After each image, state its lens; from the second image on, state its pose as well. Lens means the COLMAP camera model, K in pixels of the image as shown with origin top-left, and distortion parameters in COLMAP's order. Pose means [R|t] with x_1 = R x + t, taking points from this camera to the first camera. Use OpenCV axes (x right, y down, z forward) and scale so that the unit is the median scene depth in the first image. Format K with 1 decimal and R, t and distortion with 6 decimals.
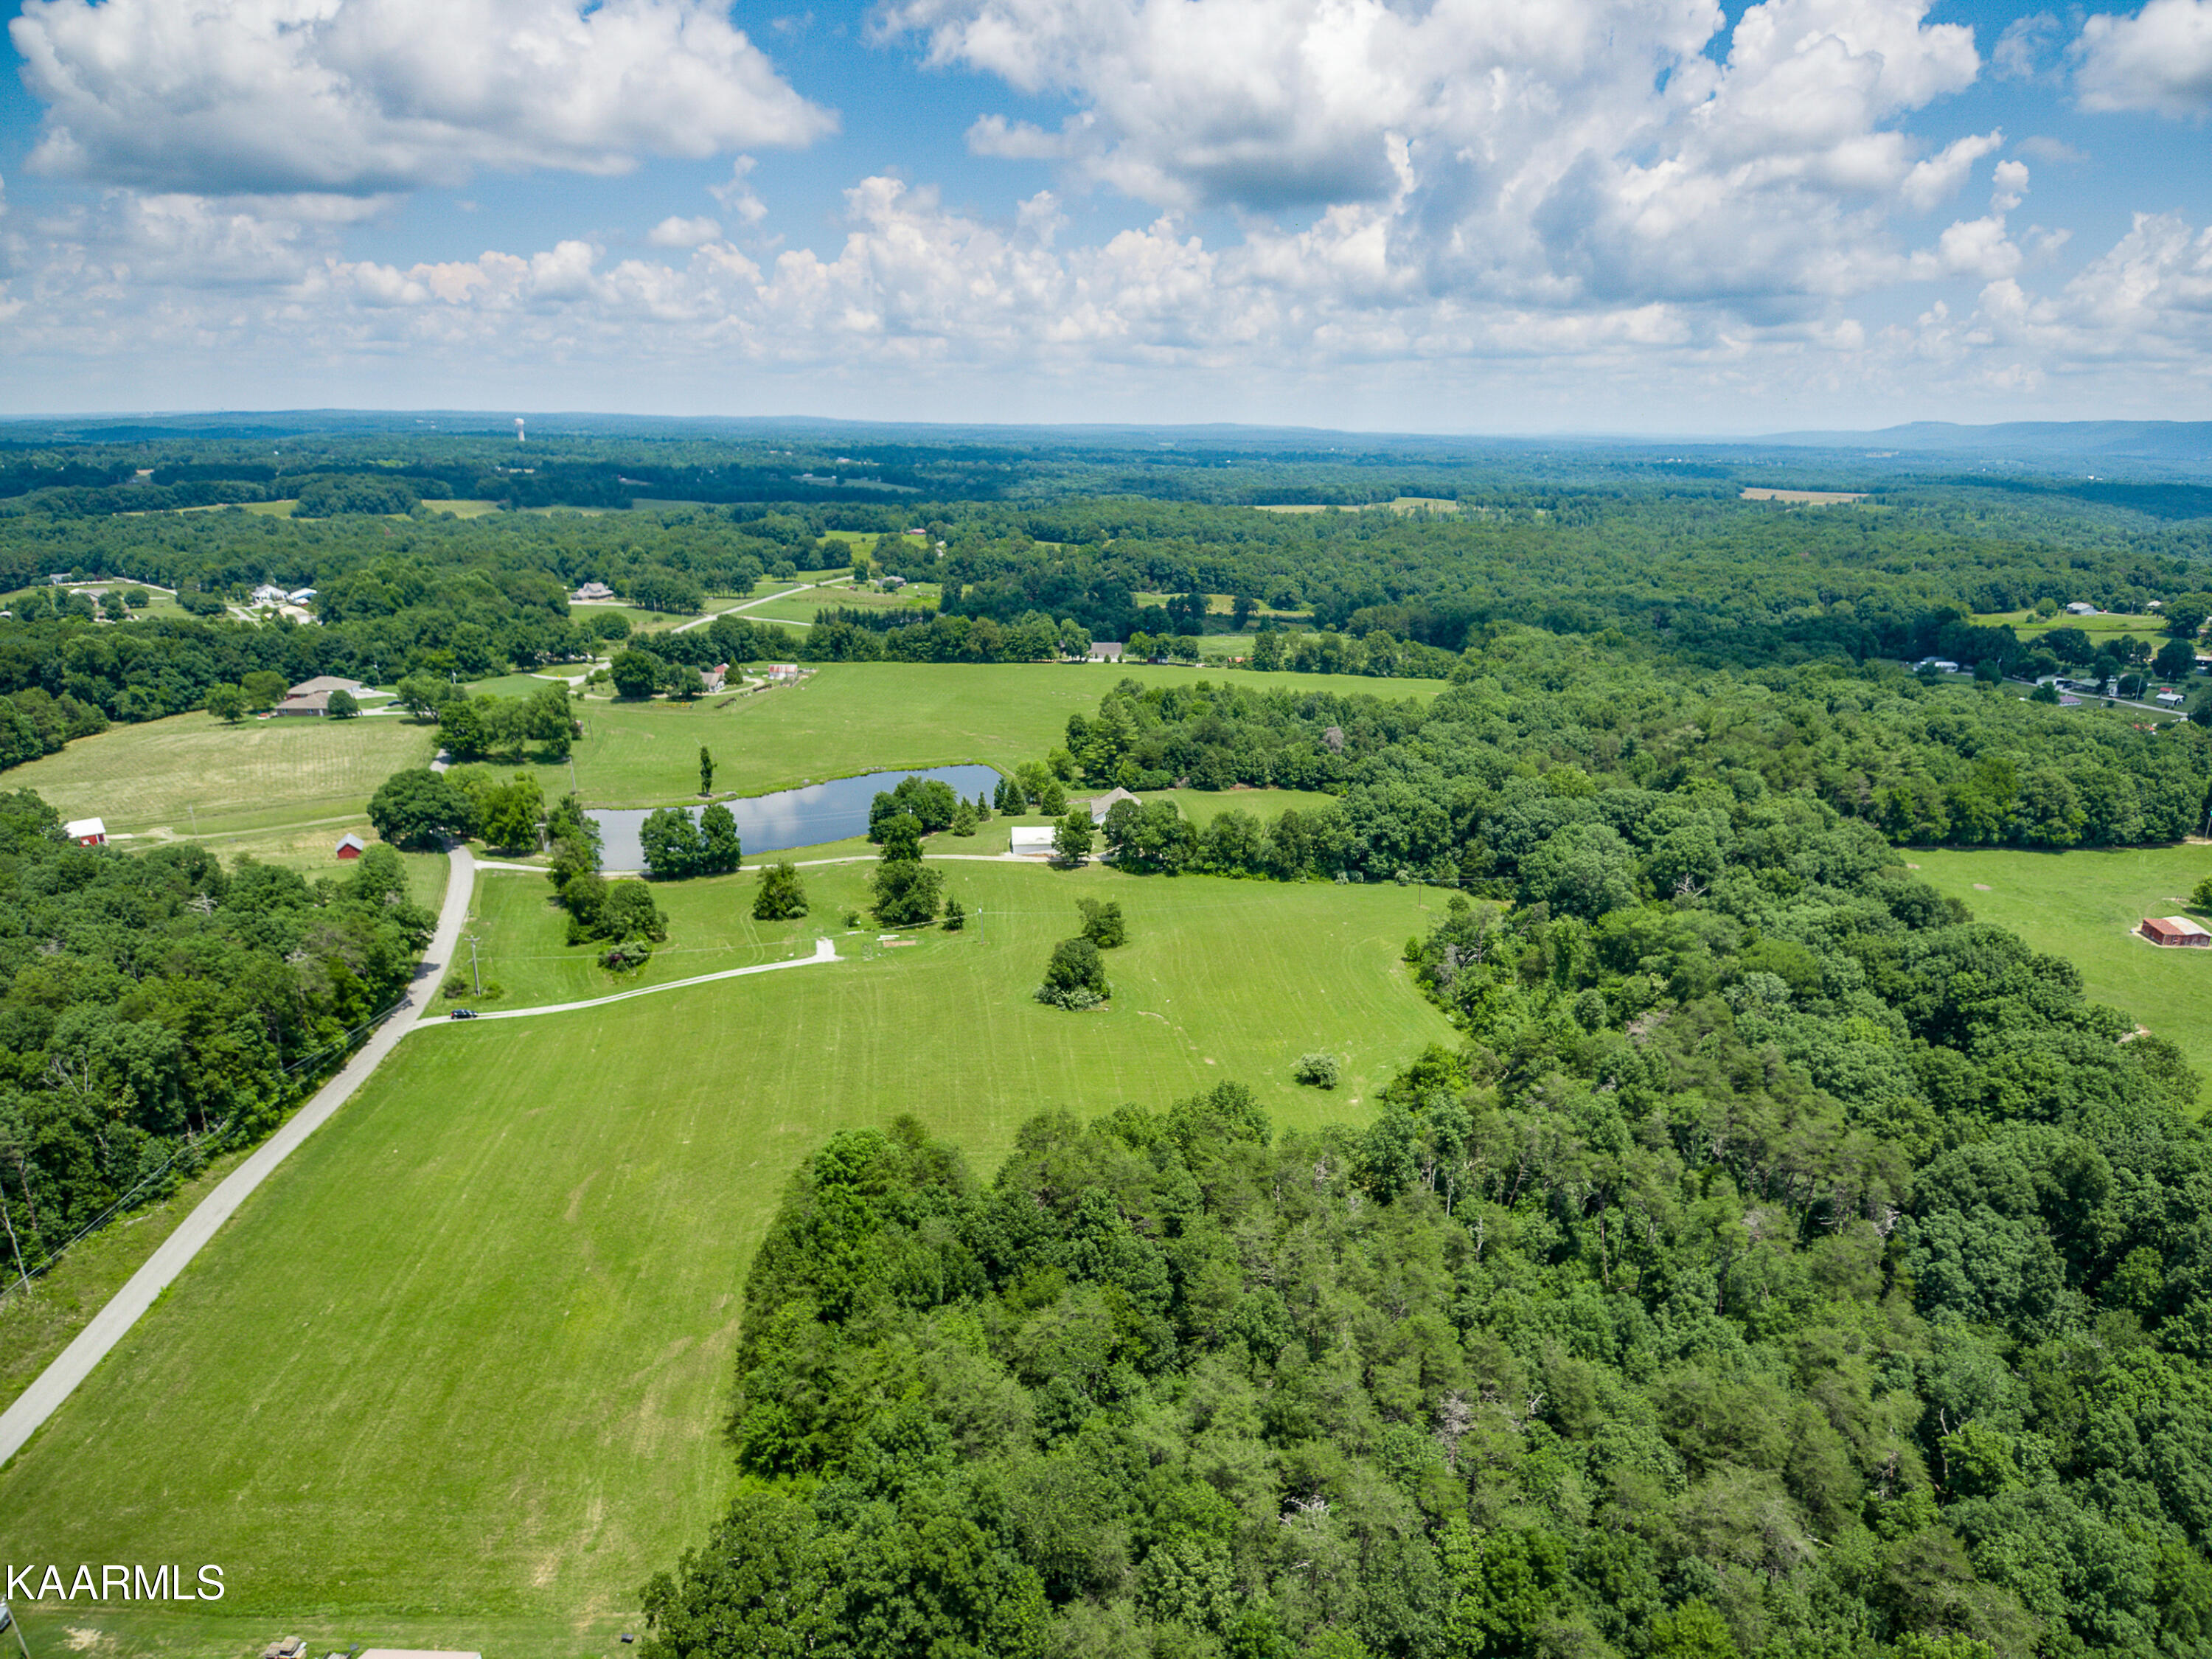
lens RADIAL K [[1321.9, 0, 1174.1], [0, 1321.9, 880.2], [0, 0, 1]] dist [0.098452, -0.131548]
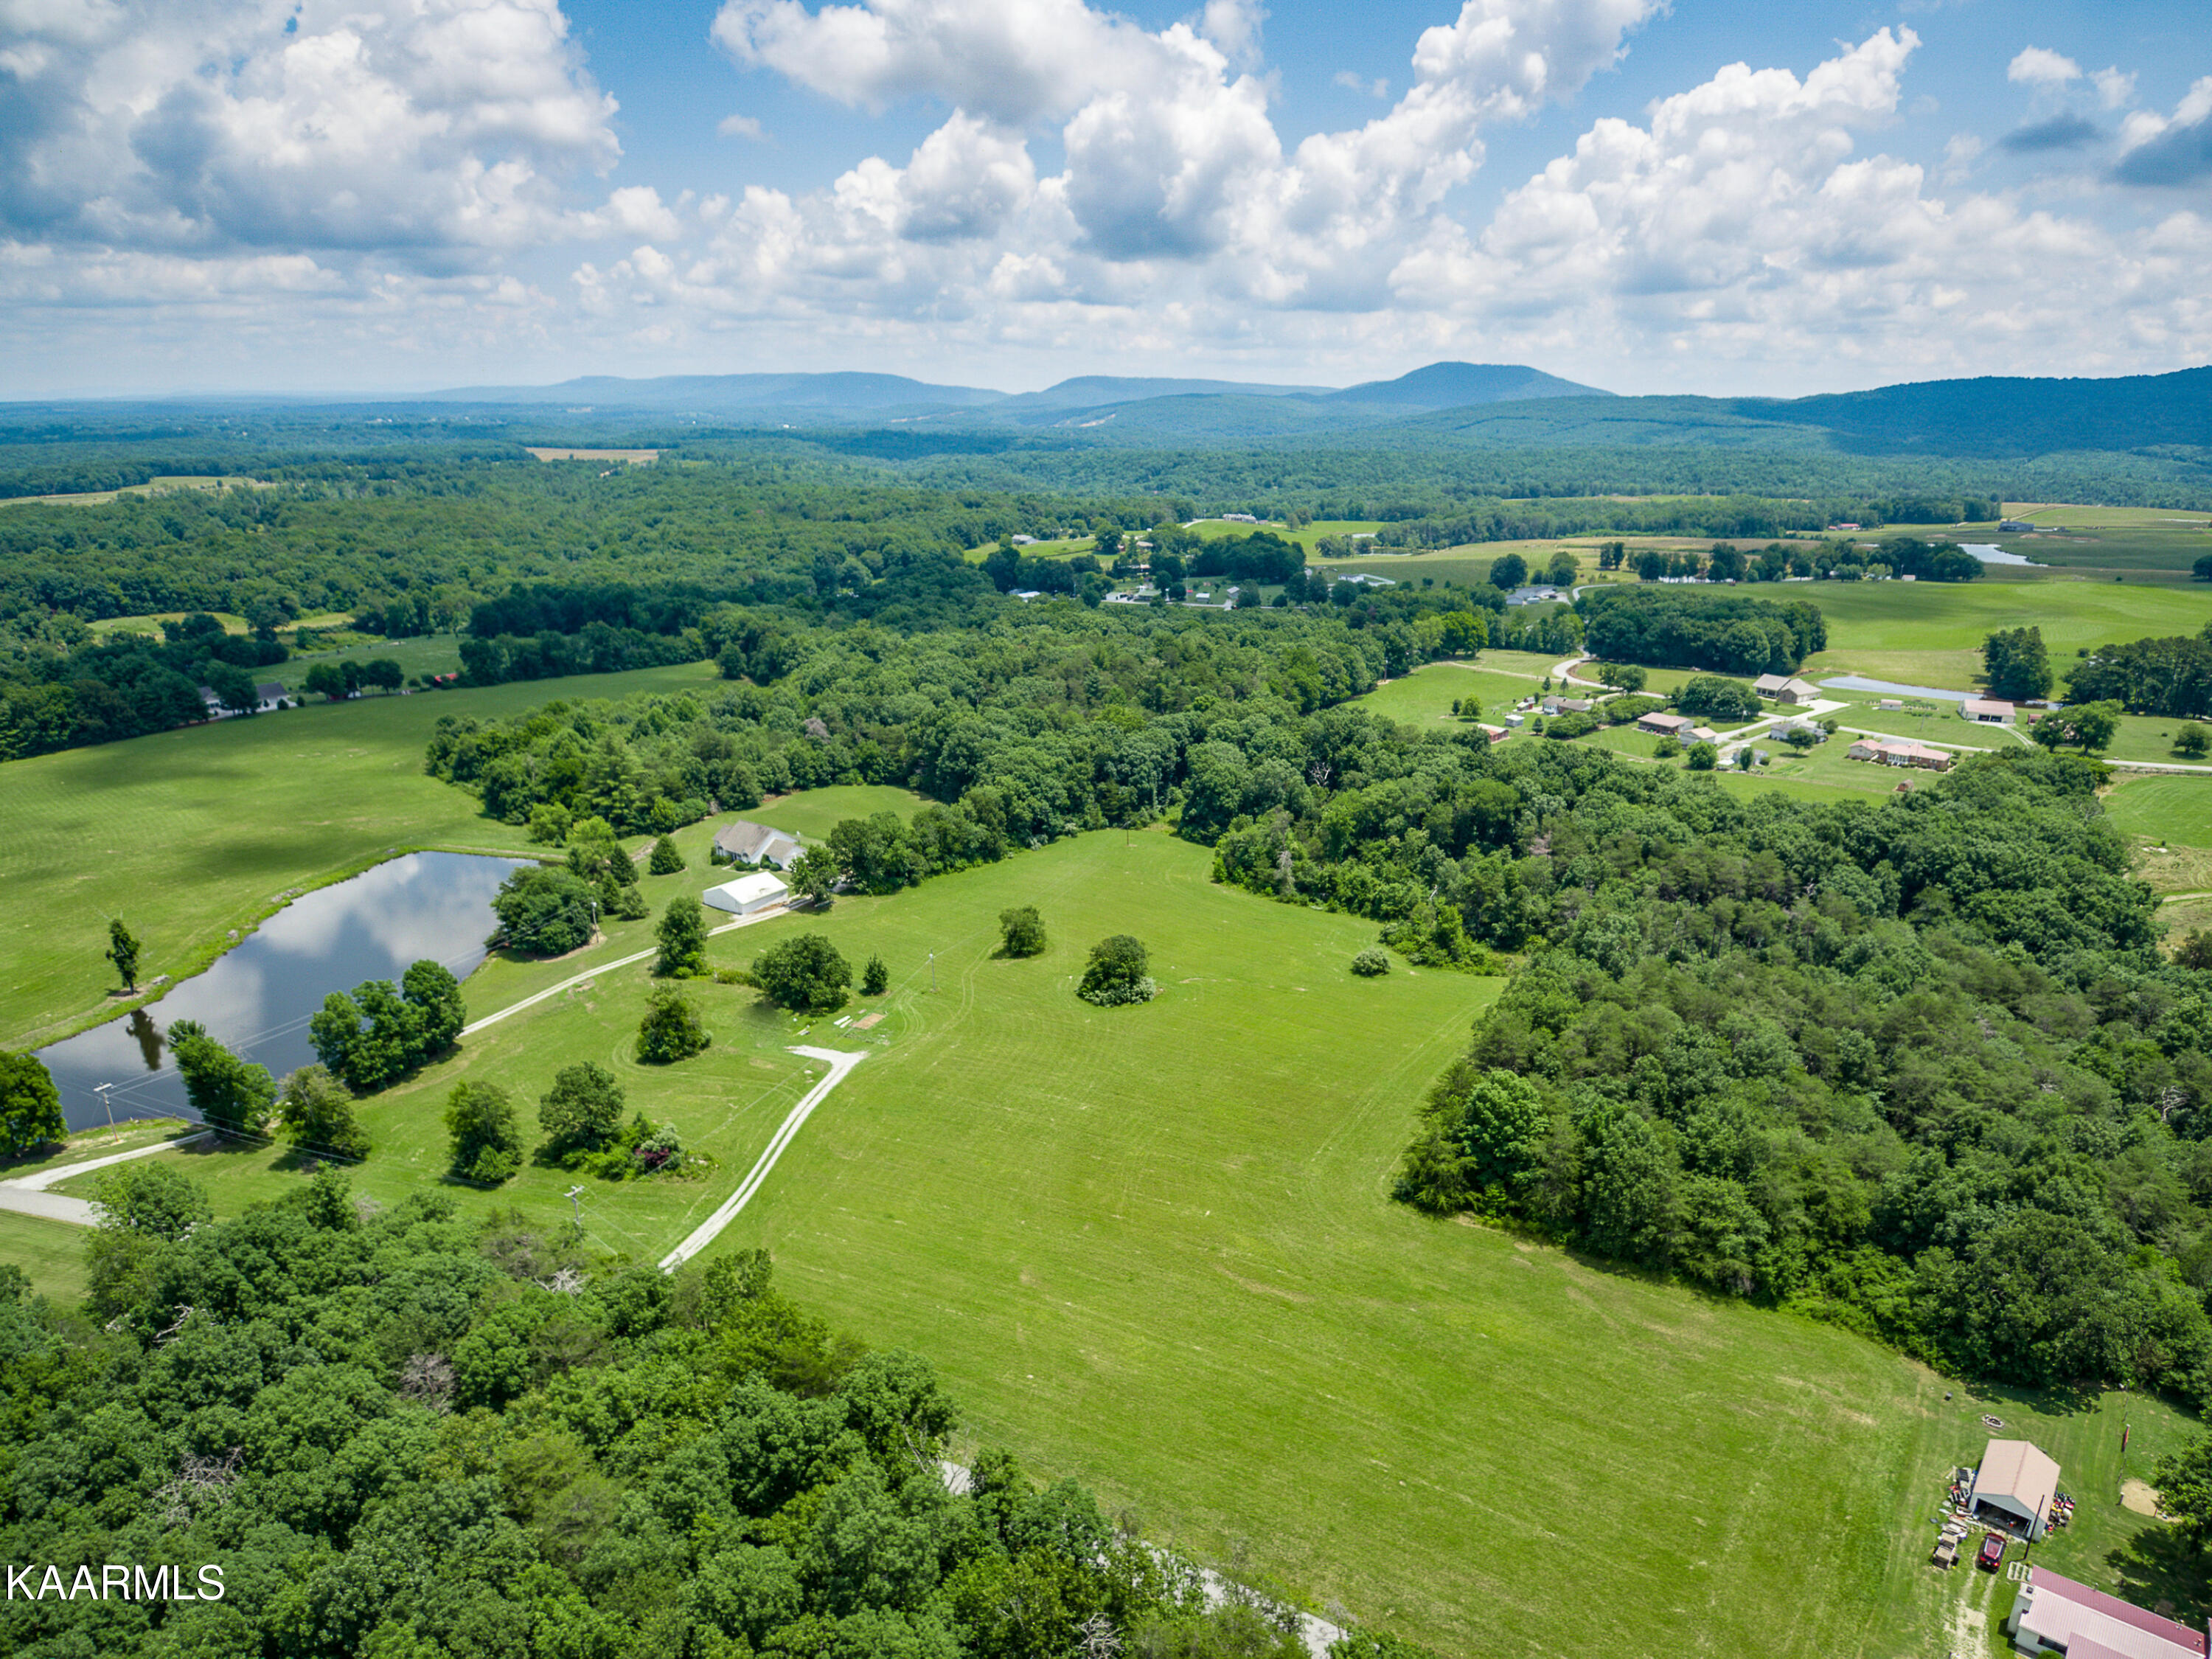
lens RADIAL K [[1321.9, 0, 1174.1], [0, 1321.9, 880.2], [0, 0, 1]] dist [0.098452, -0.131548]
pose [[0.634532, -0.272171, 0.723390, -0.305015], [0.250222, 0.957880, 0.140911, -0.050508], [-0.731272, 0.091595, 0.675908, 0.114164]]
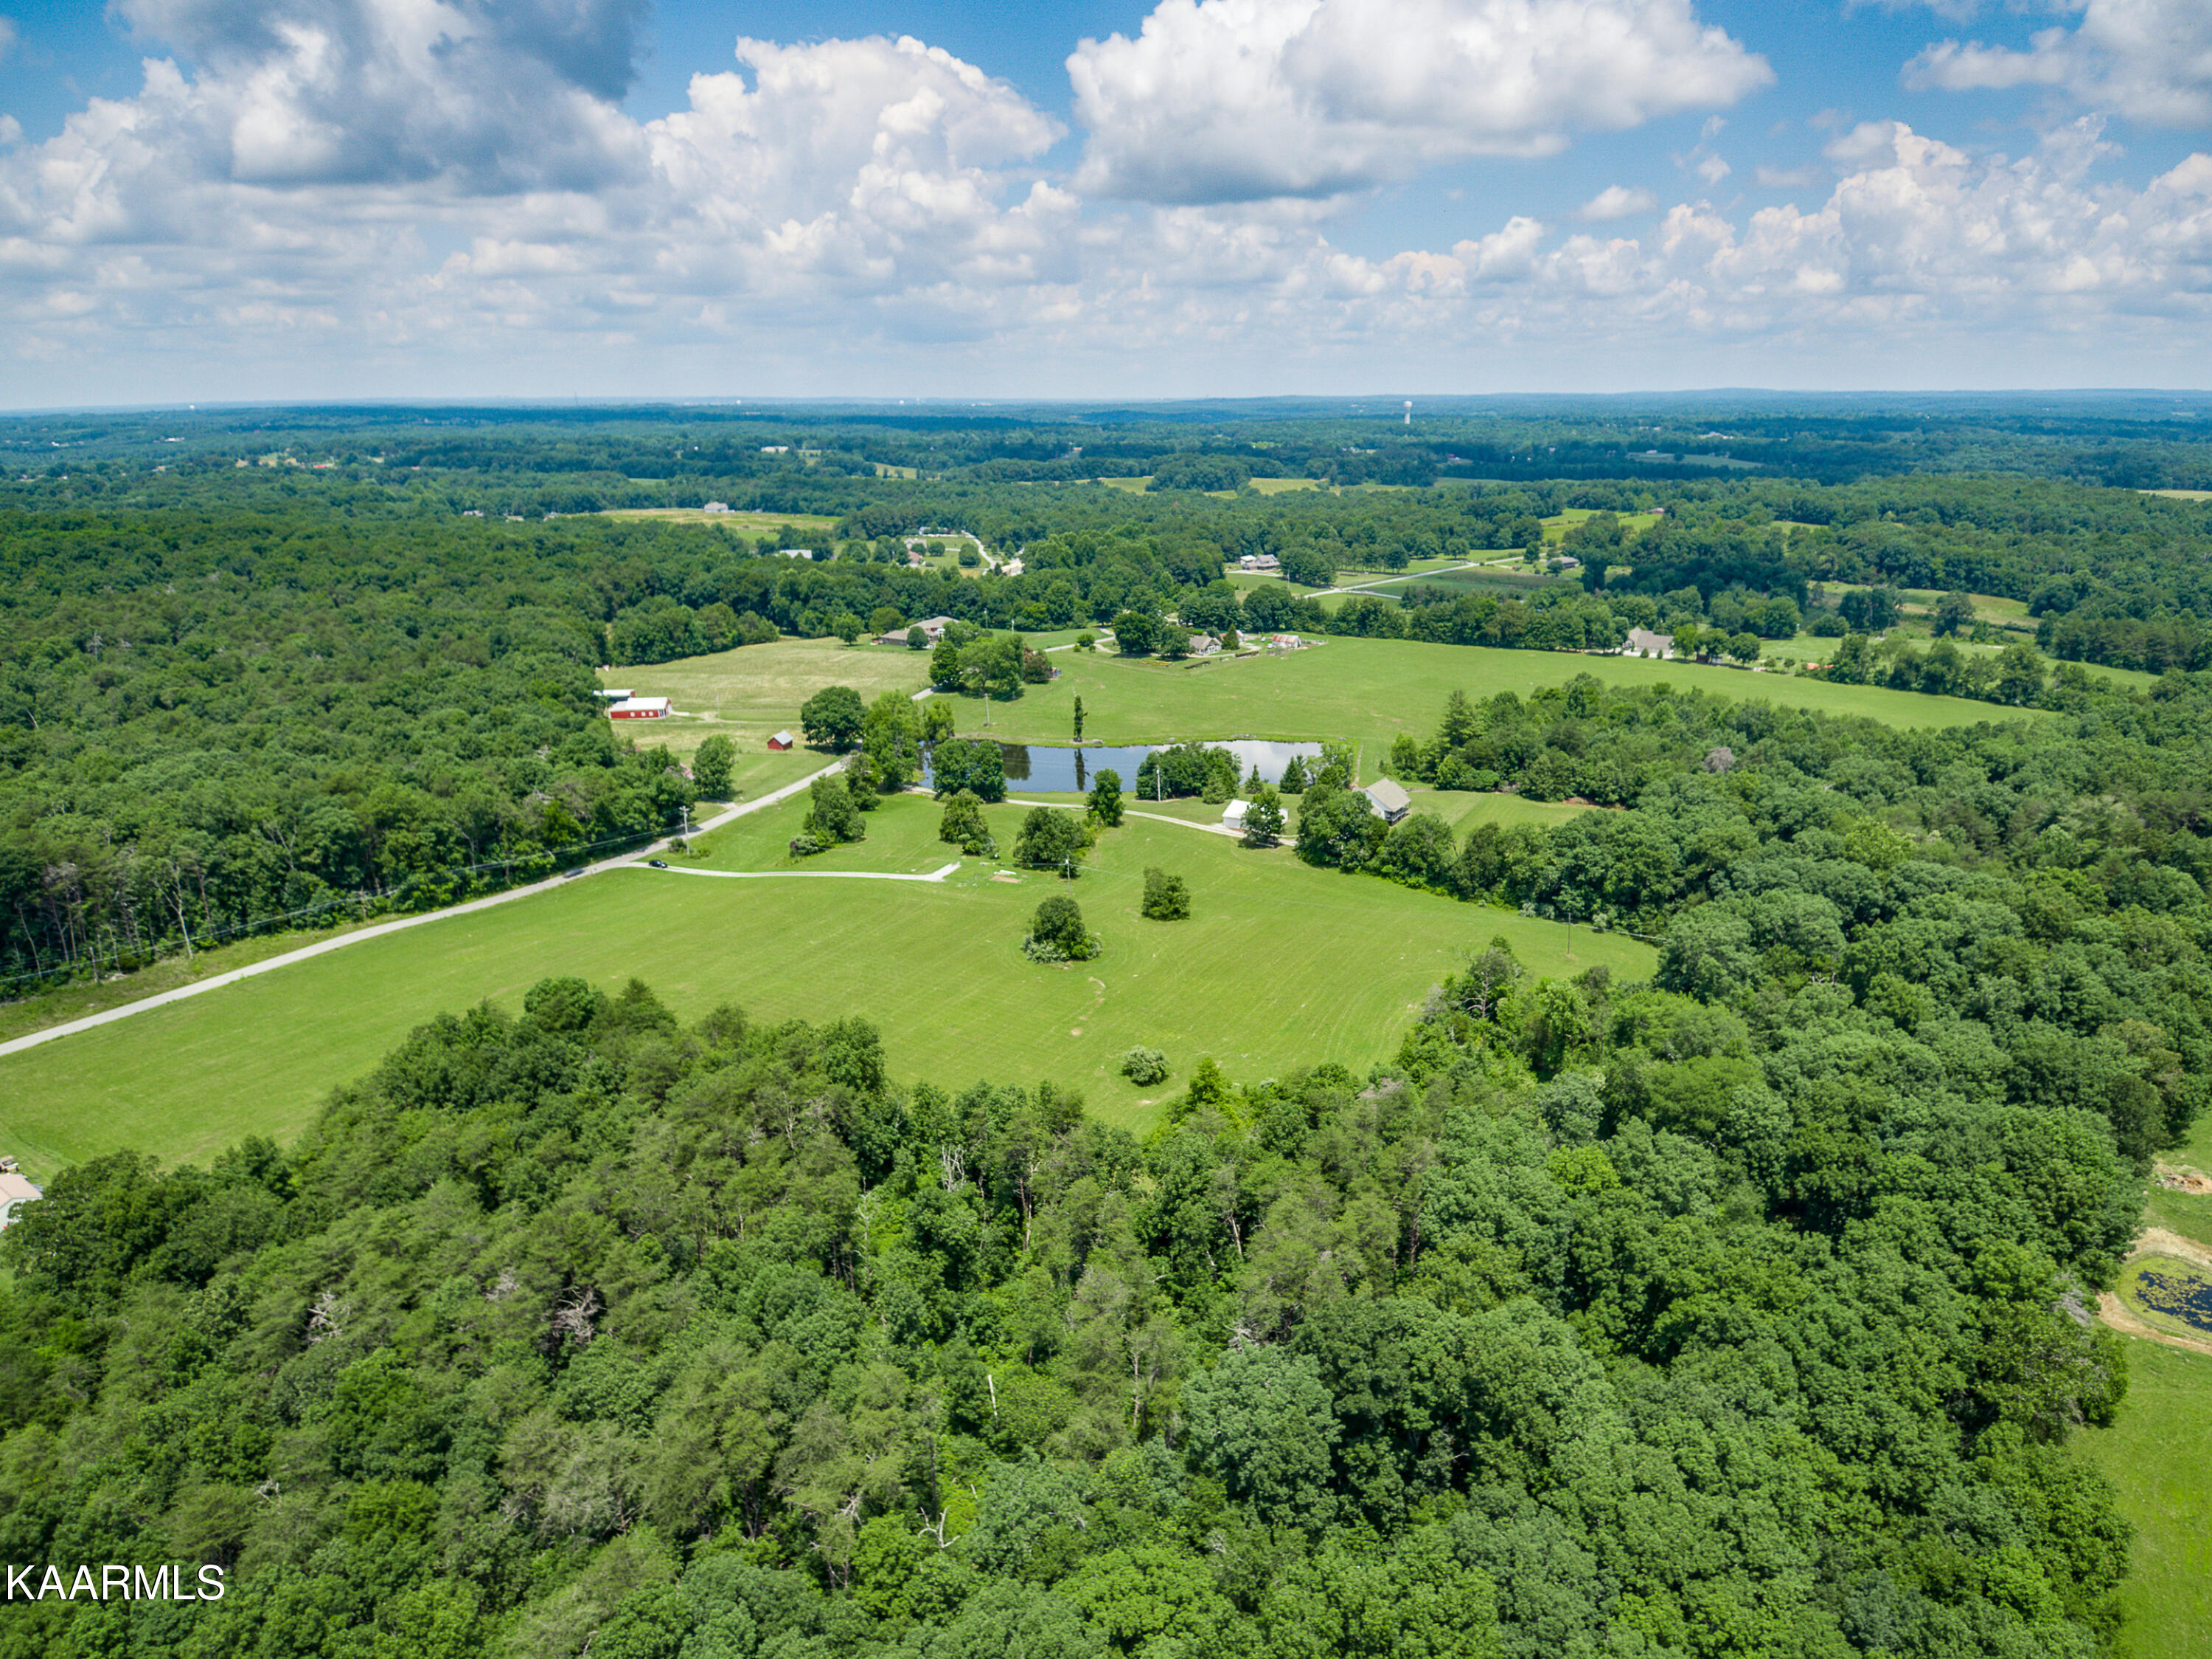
lens RADIAL K [[1404.6, 0, 1156.7], [0, 1404.6, 833.7], [0, 0, 1]] dist [0.100472, -0.169298]
pose [[0.803930, 0.153372, -0.574607, 0.243482], [-0.170697, 0.985029, 0.024100, -0.016625], [0.569701, 0.078709, 0.818075, 0.055385]]
